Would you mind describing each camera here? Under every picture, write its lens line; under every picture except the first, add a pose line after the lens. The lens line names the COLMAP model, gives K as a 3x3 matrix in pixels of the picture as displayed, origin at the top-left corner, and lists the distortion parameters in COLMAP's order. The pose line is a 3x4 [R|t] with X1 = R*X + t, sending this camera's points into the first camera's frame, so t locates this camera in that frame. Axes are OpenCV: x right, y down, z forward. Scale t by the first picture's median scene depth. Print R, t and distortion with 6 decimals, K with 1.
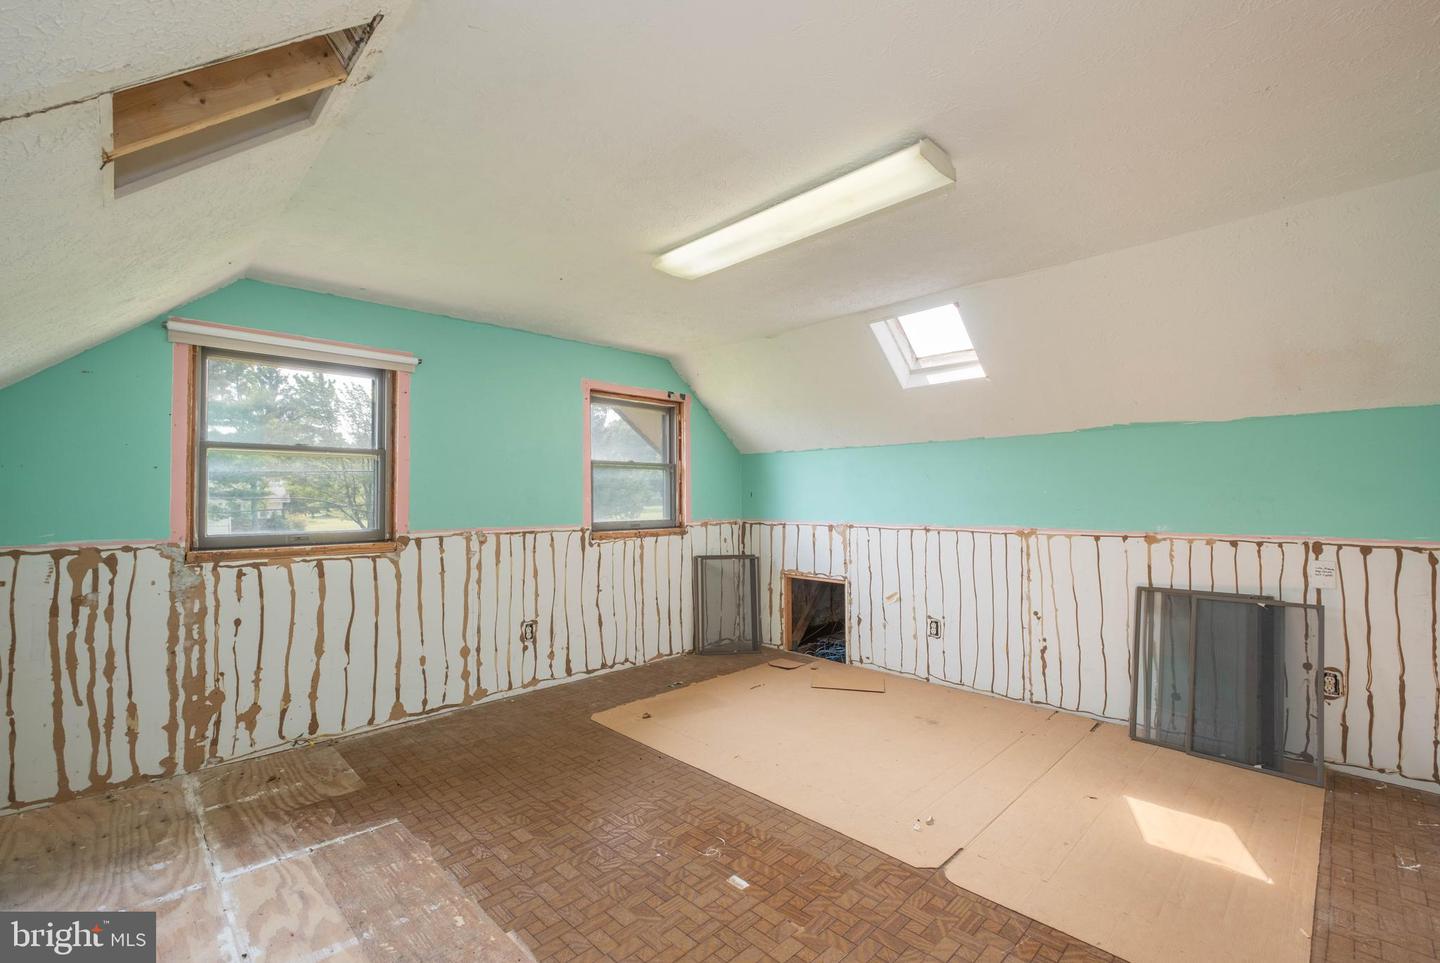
lens RADIAL K [[627.3, 0, 716.9], [0, 627.3, 485.1], [0, 0, 1]] dist [0.001351, 0.000067]
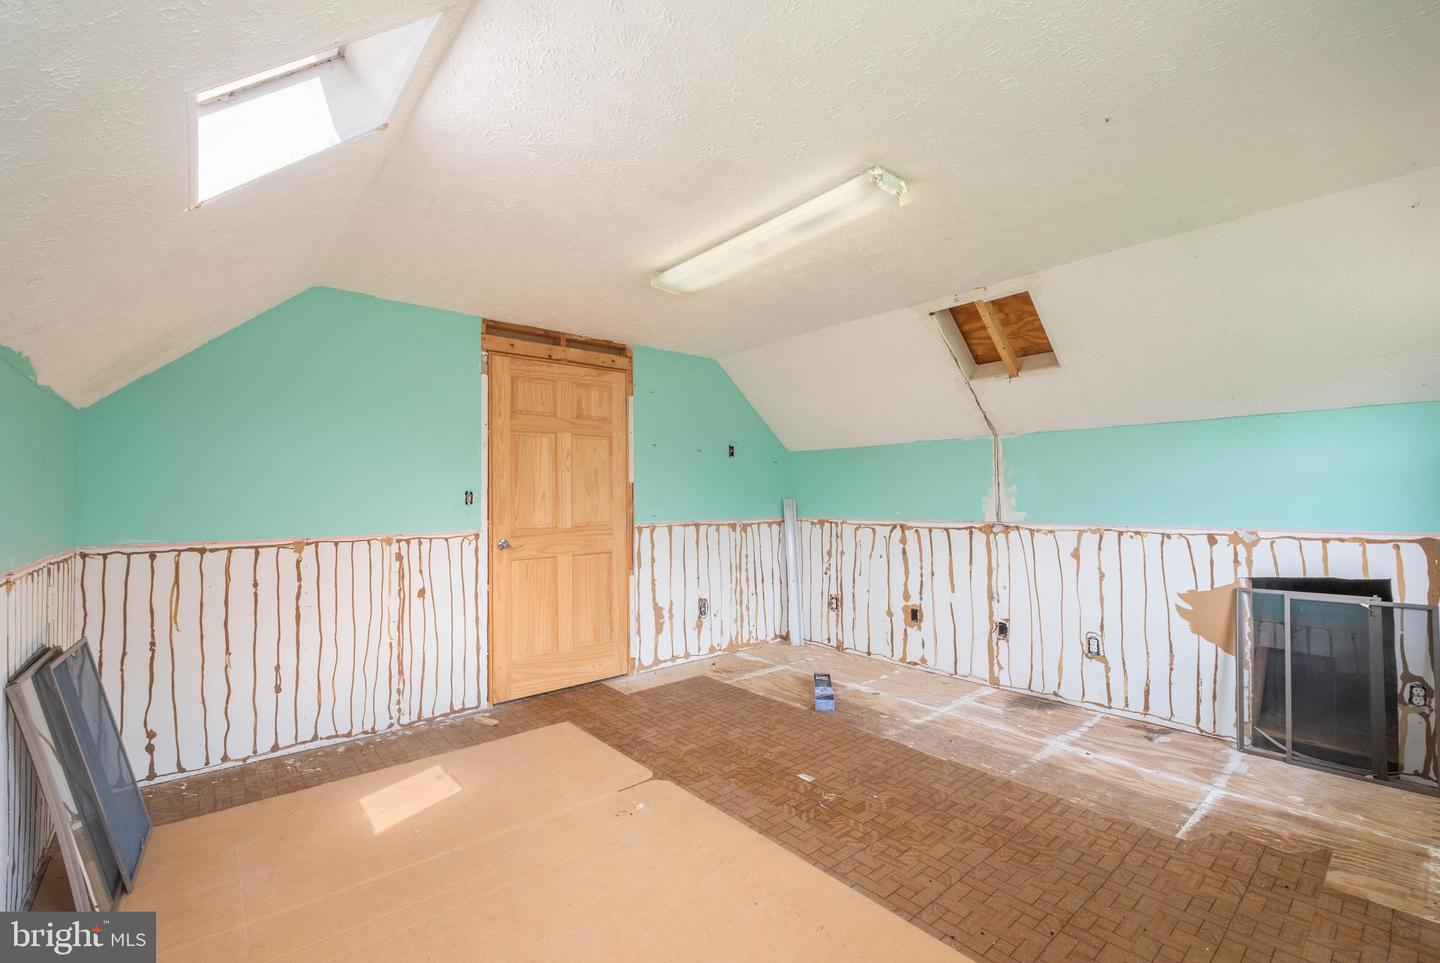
lens RADIAL K [[627.3, 0, 723.1], [0, 627.3, 481.3], [0, 0, 1]] dist [0.001351, 0.000067]
pose [[-0.997998, 0.012904, 0.061907, 0.112589], [0.010249, 0.999022, -0.043015, 0.044090], [-0.062402, -0.042294, -0.997155, 2.229627]]
